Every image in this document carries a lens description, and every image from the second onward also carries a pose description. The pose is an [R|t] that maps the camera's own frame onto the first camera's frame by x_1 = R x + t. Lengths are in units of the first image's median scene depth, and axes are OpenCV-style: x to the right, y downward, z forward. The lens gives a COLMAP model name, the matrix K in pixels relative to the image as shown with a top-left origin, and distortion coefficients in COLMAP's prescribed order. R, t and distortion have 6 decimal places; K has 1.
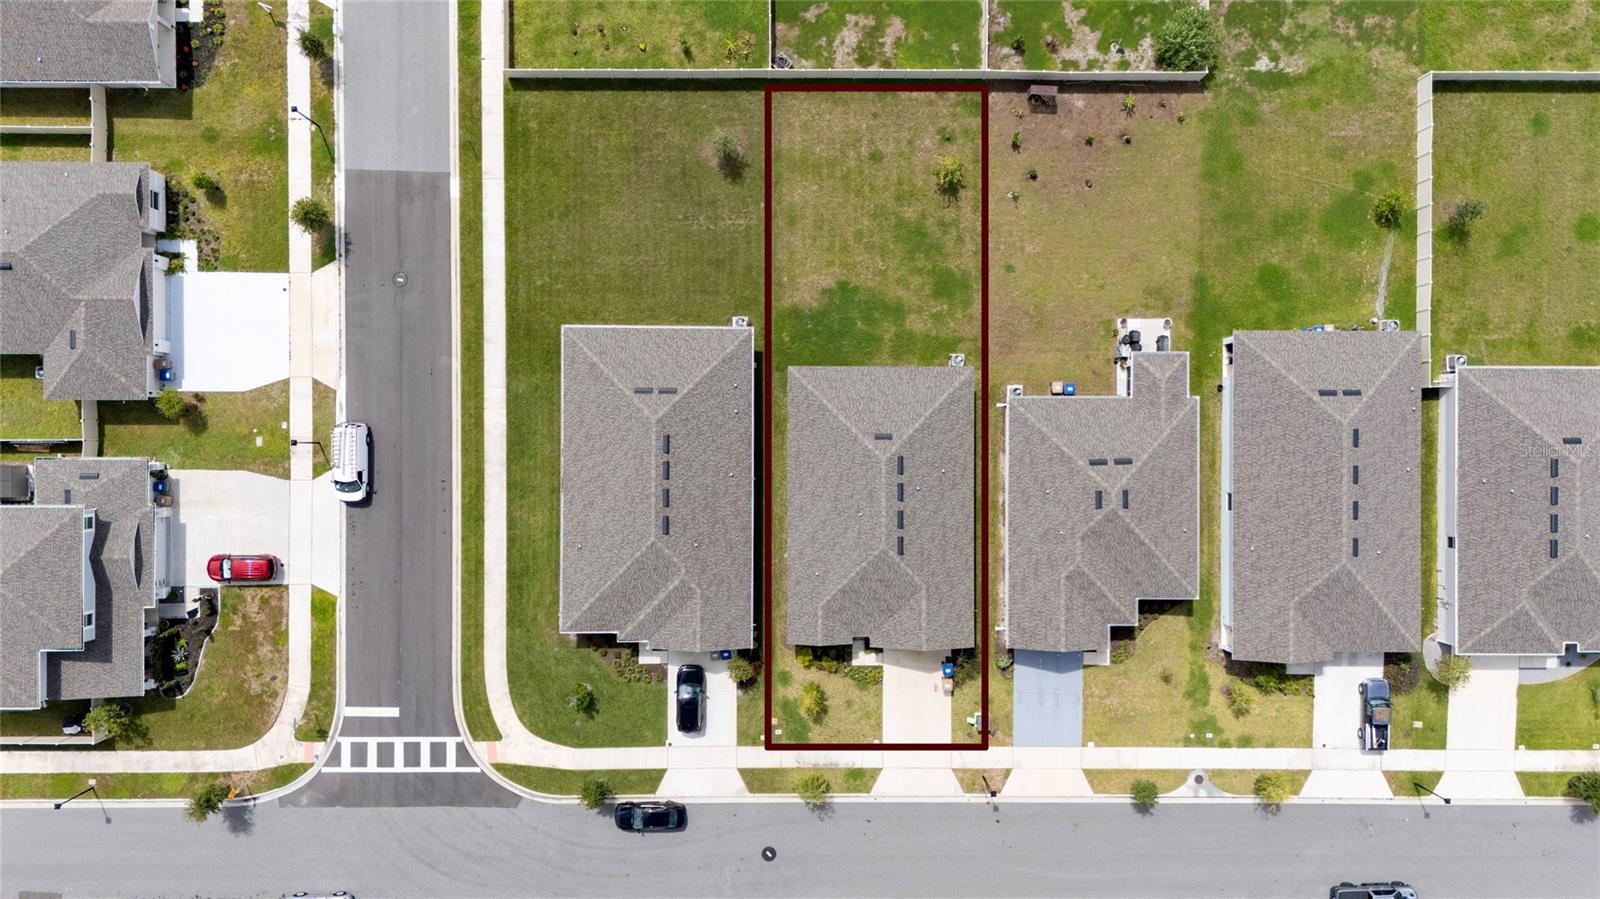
lens RADIAL K [[1234.1, 0, 785.1], [0, 1234.1, 456.8], [0, 0, 1]] dist [0.042360, -0.037392]
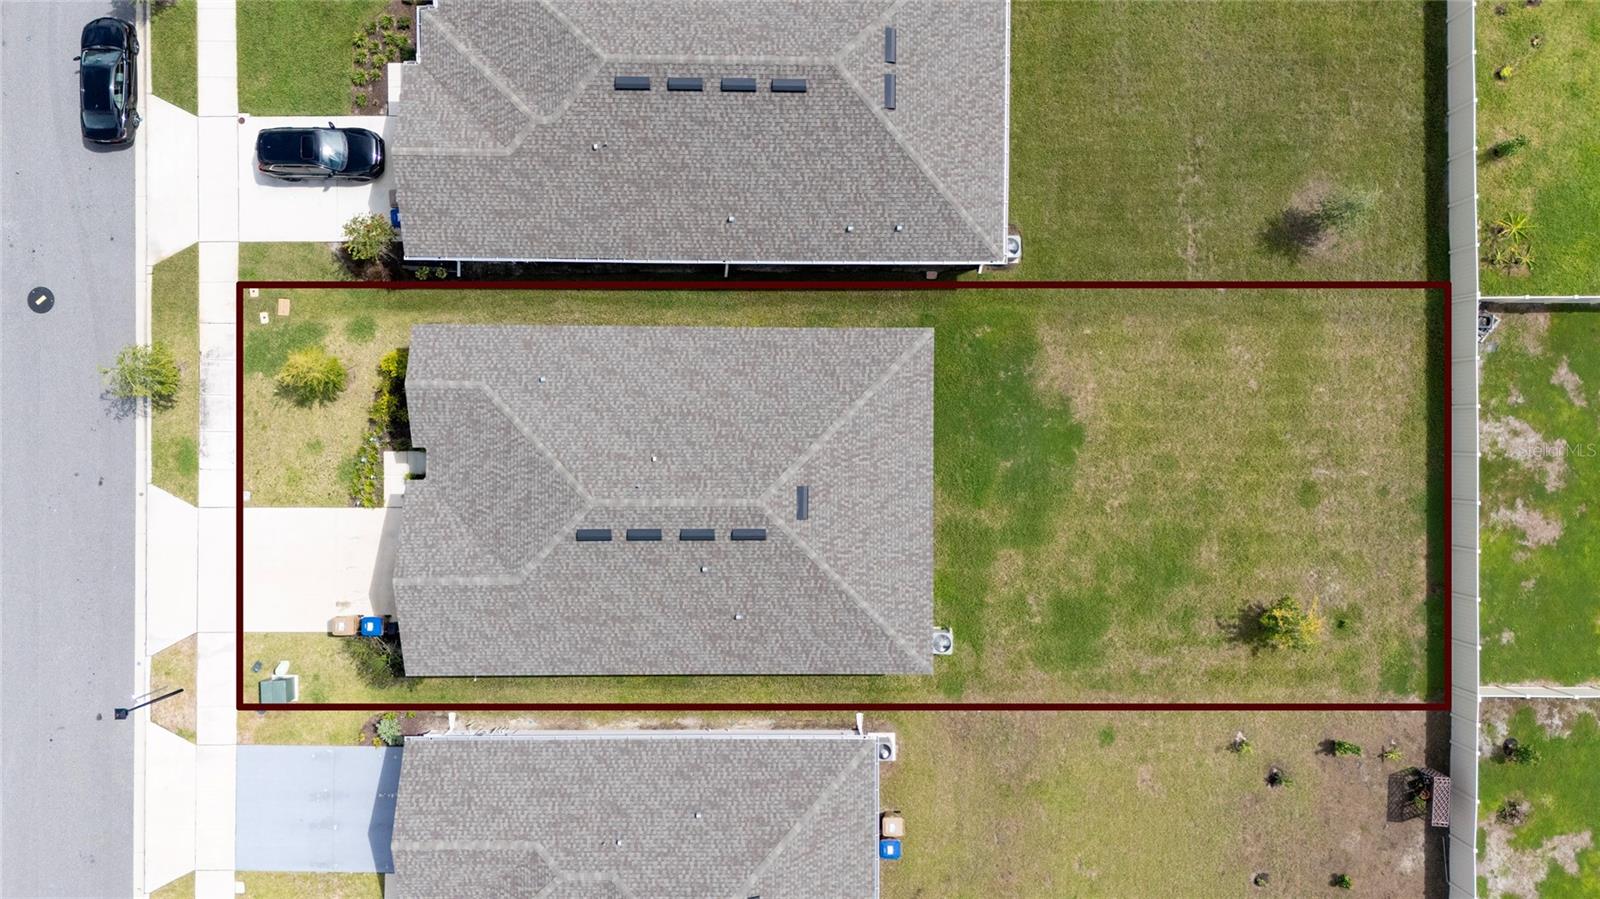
lens RADIAL K [[1234.1, 0, 785.1], [0, 1234.1, 456.8], [0, 0, 1]] dist [0.042360, -0.037392]
pose [[0.000483, 0.999998, 0.002175, 0.055574], [-0.999948, 0.000505, -0.010179, -0.003167], [-0.010180, -0.002170, 0.999946, 0.448152]]
